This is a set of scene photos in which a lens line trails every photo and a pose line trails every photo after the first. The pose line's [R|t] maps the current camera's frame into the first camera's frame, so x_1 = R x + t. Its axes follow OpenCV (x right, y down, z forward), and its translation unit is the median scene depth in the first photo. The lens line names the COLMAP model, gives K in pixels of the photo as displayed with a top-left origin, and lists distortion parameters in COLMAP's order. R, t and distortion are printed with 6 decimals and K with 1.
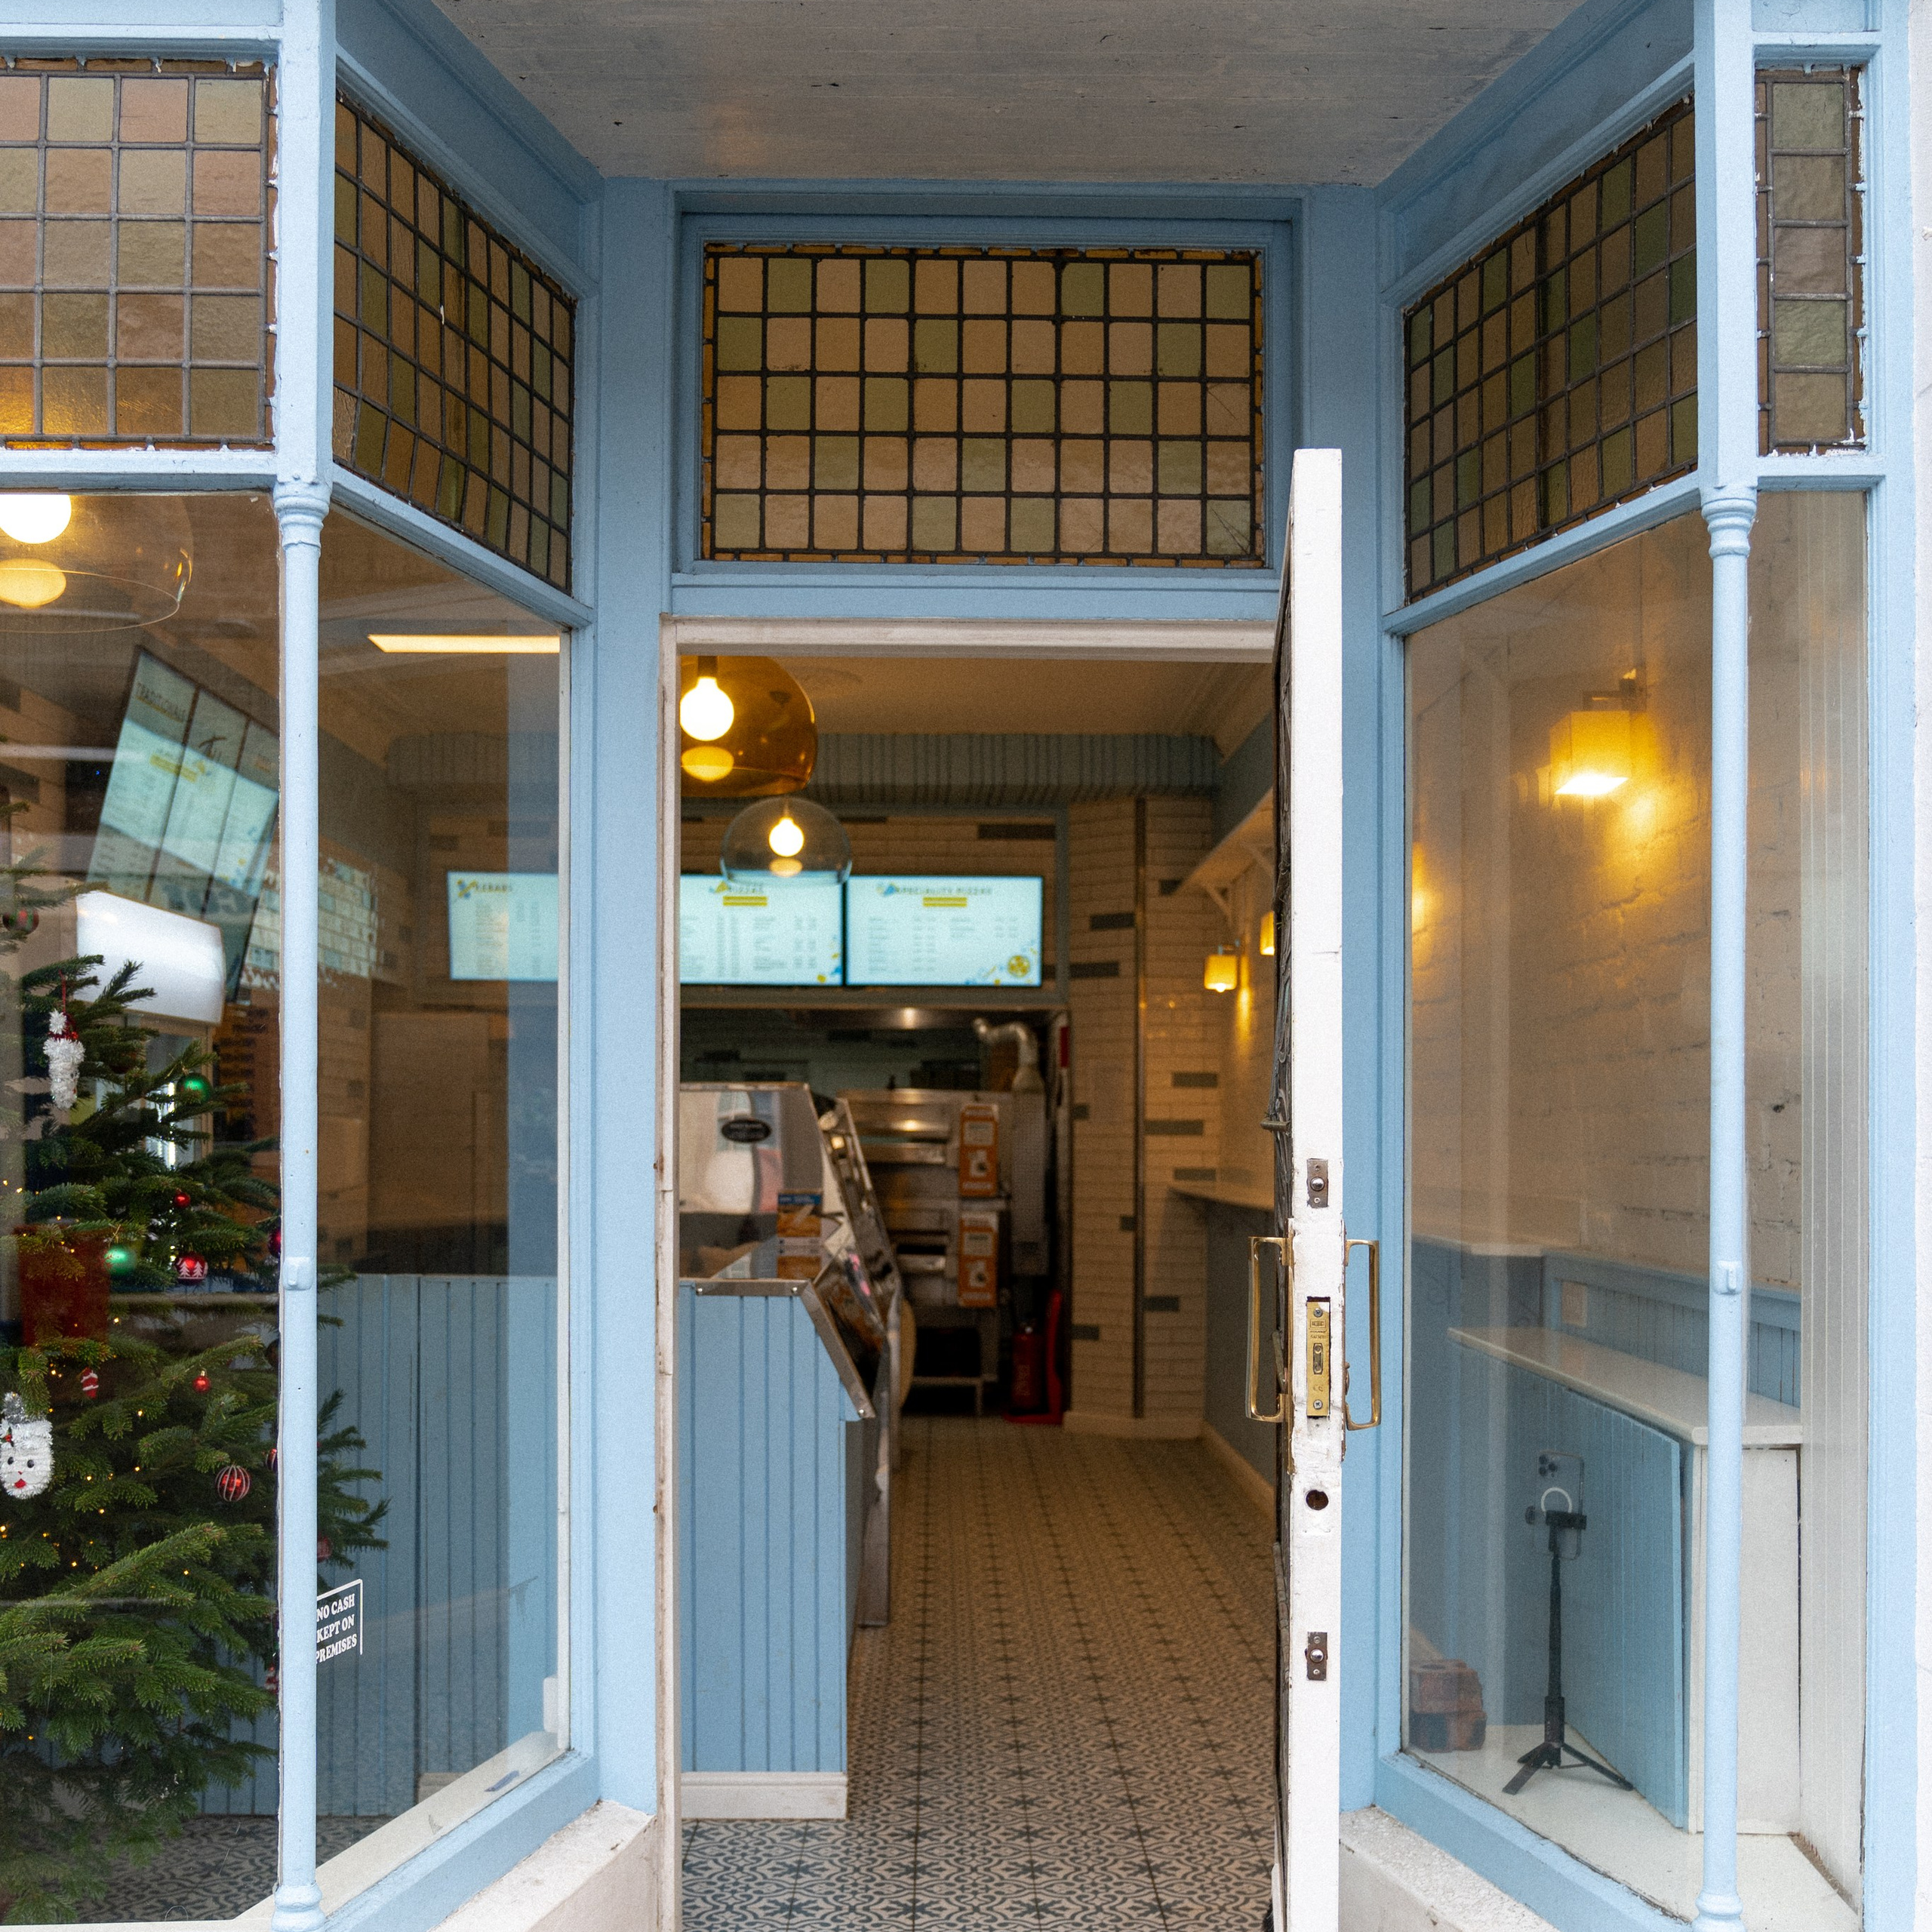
lens RADIAL K [[2276.6, 0, 961.6], [0, 2276.6, 1074.8], [0, 0, 1]] dist [-0.010467, 0.024389]
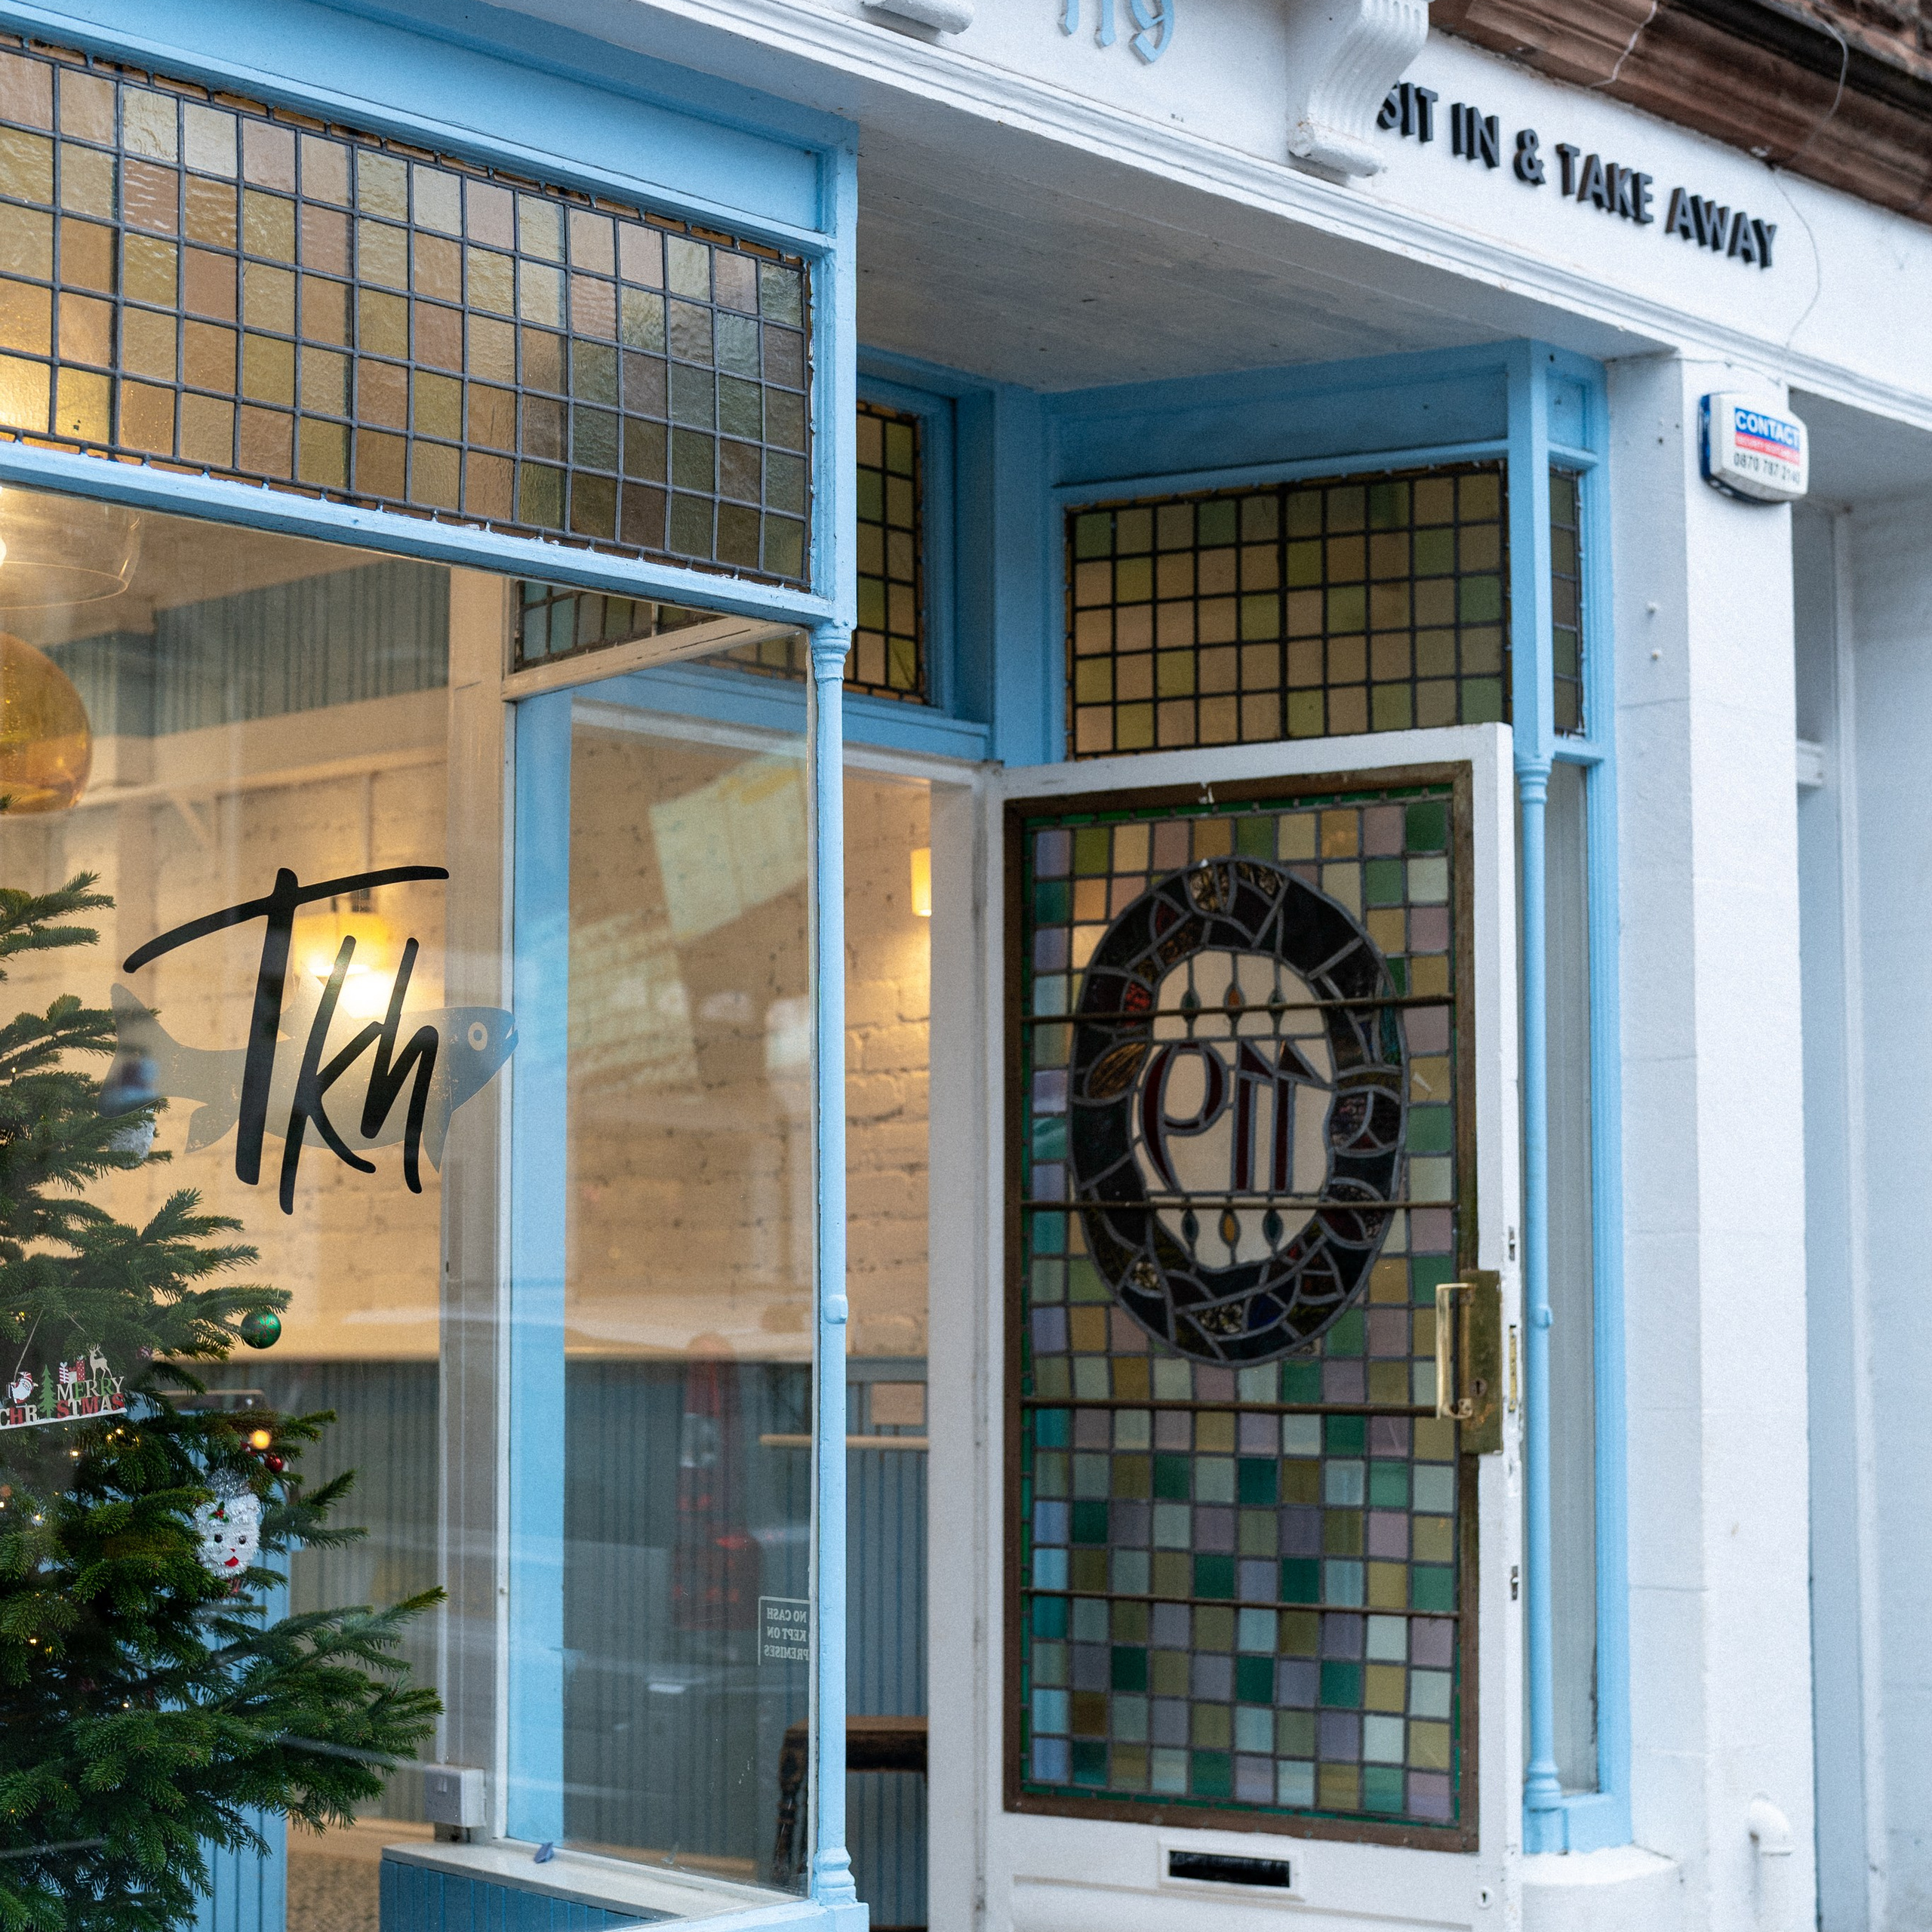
lens RADIAL K [[3863.9, 0, 966.0], [0, 3863.9, 966.0], [0, 0, 1]] dist [0.036973, -0.004172]
pose [[0.697548, 0.067221, 0.713378, -1.153645], [-0.011490, 0.996511, -0.082664, 0.053397], [-0.716446, 0.049465, 0.695887, -0.293020]]
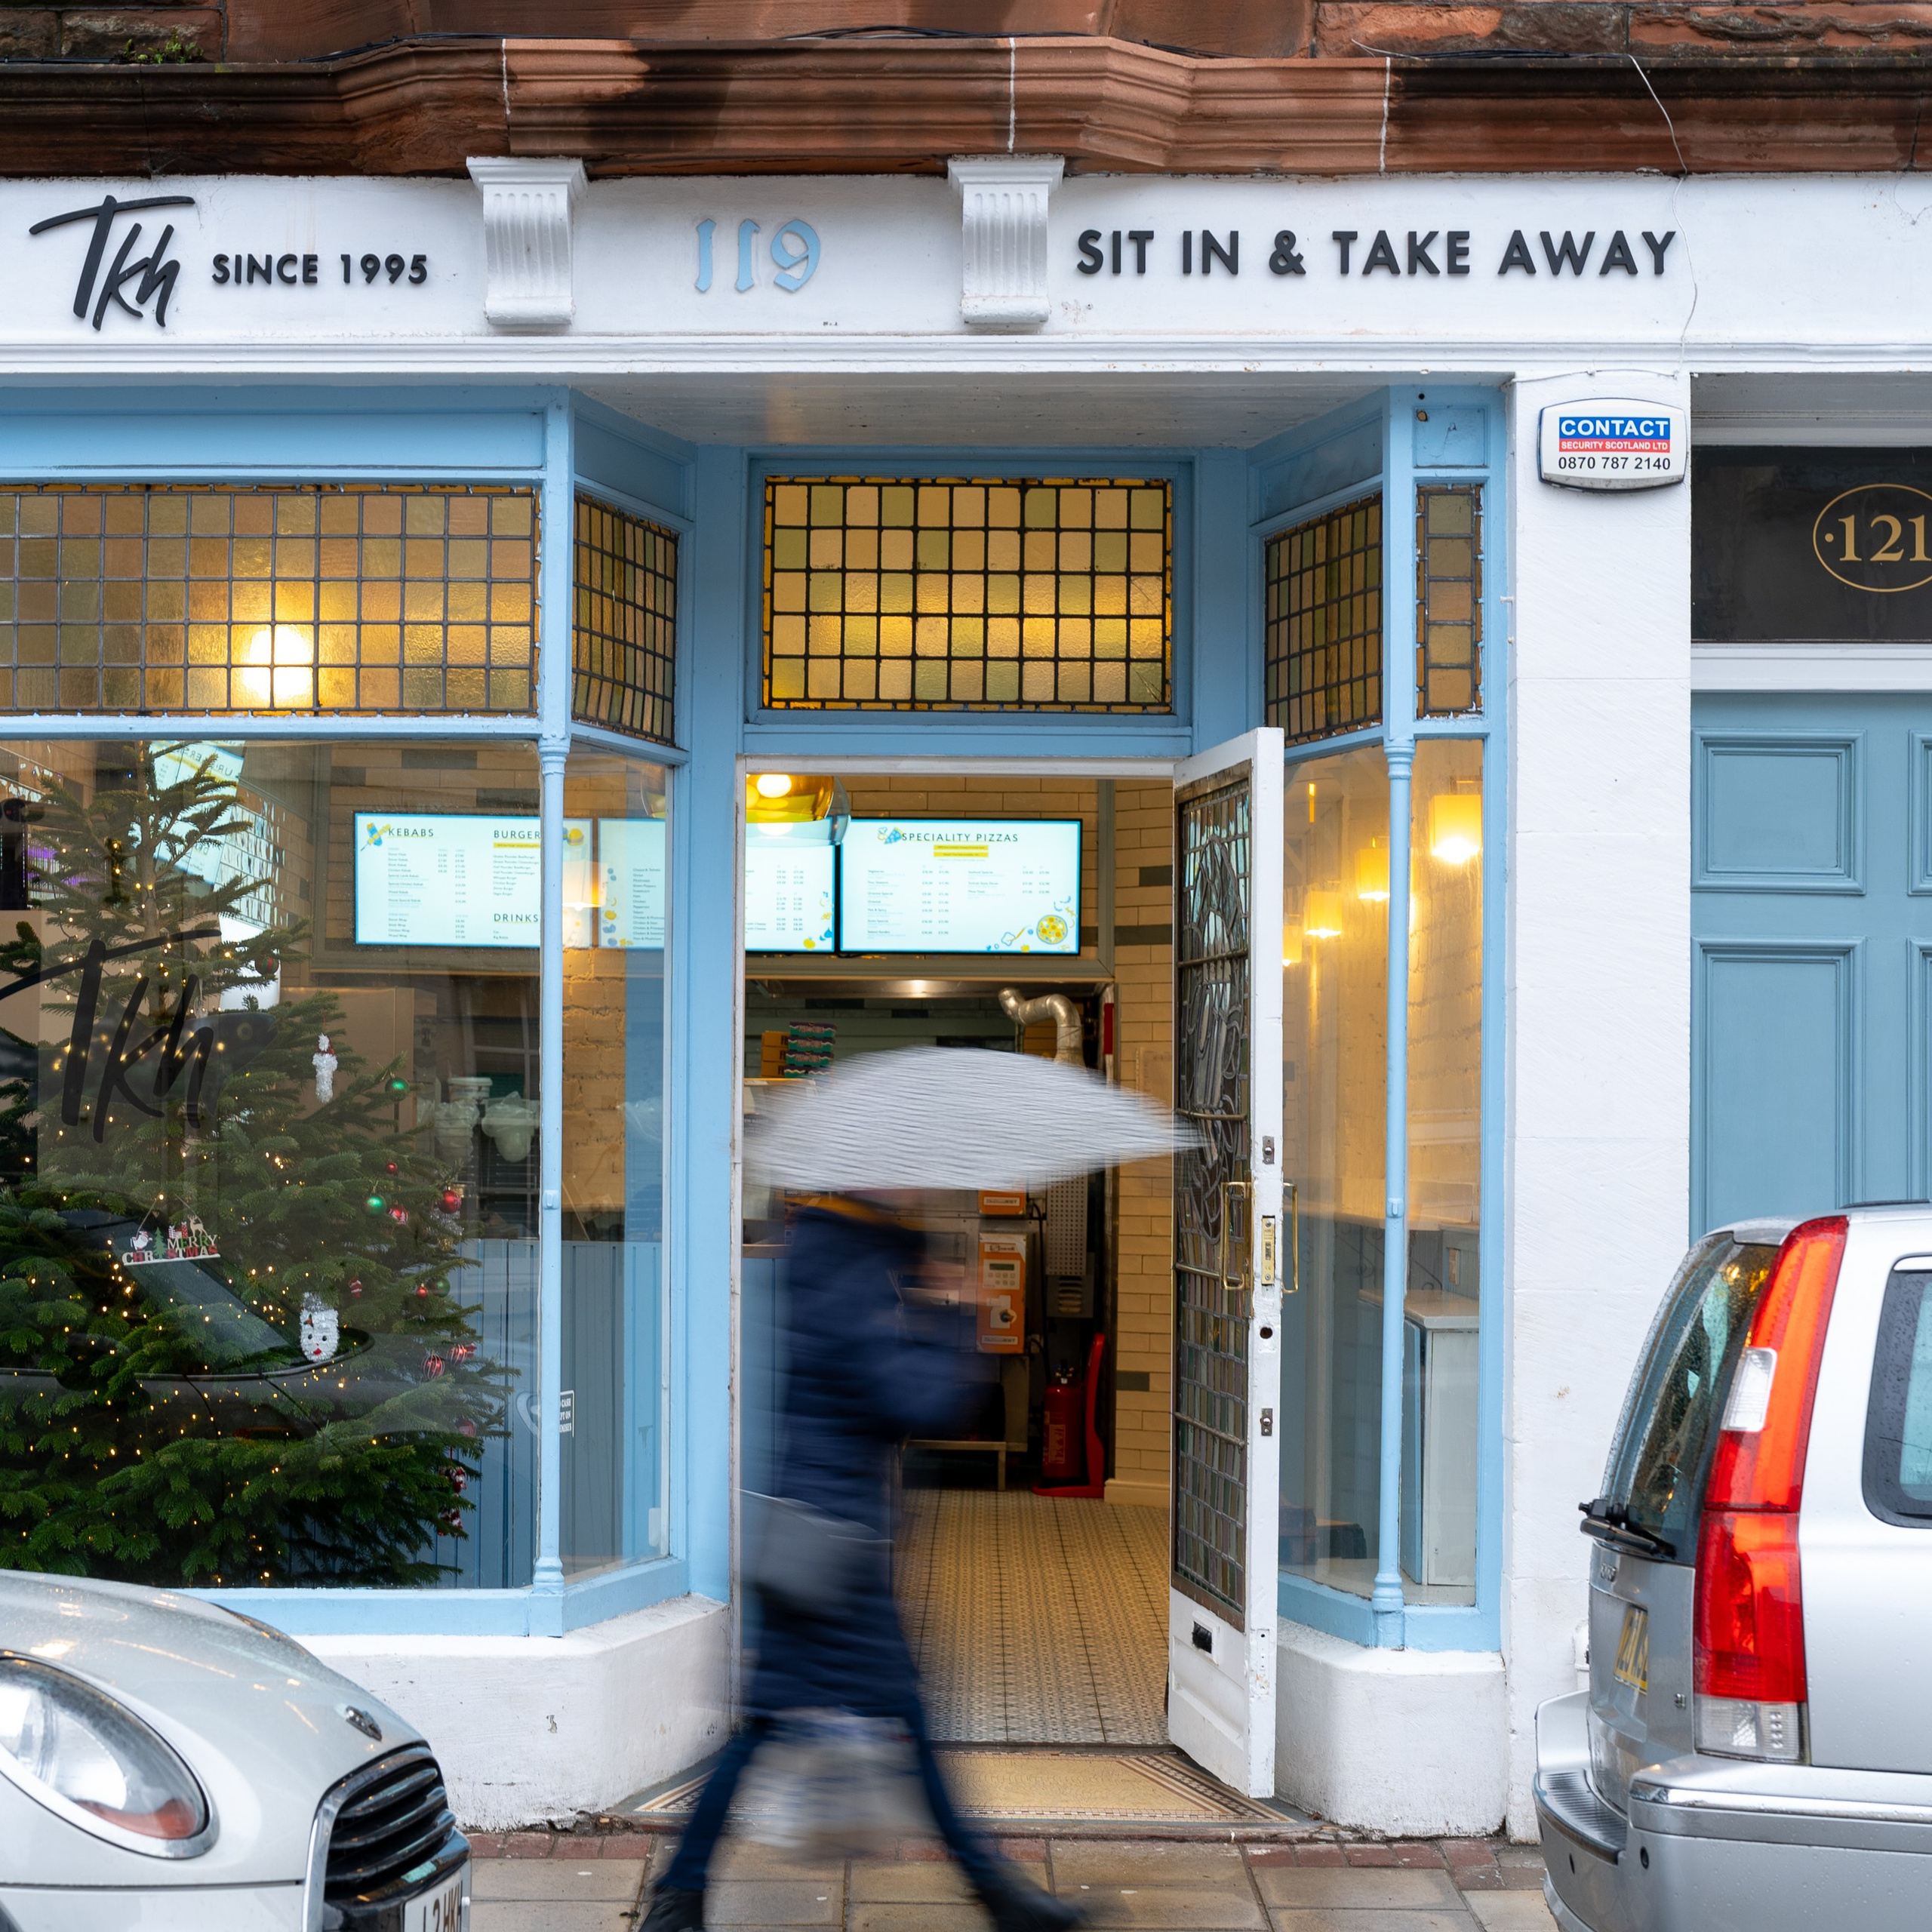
lens RADIAL K [[3863.9, 0, 966.0], [0, 3863.9, 966.0], [0, 0, 1]] dist [0.036973, -0.004172]
pose [[0.999922, 0.004722, -0.011543, 0.036839], [-0.004960, 0.999773, -0.020700, -0.020890], [0.011443, 0.020755, 0.999719, -1.330399]]
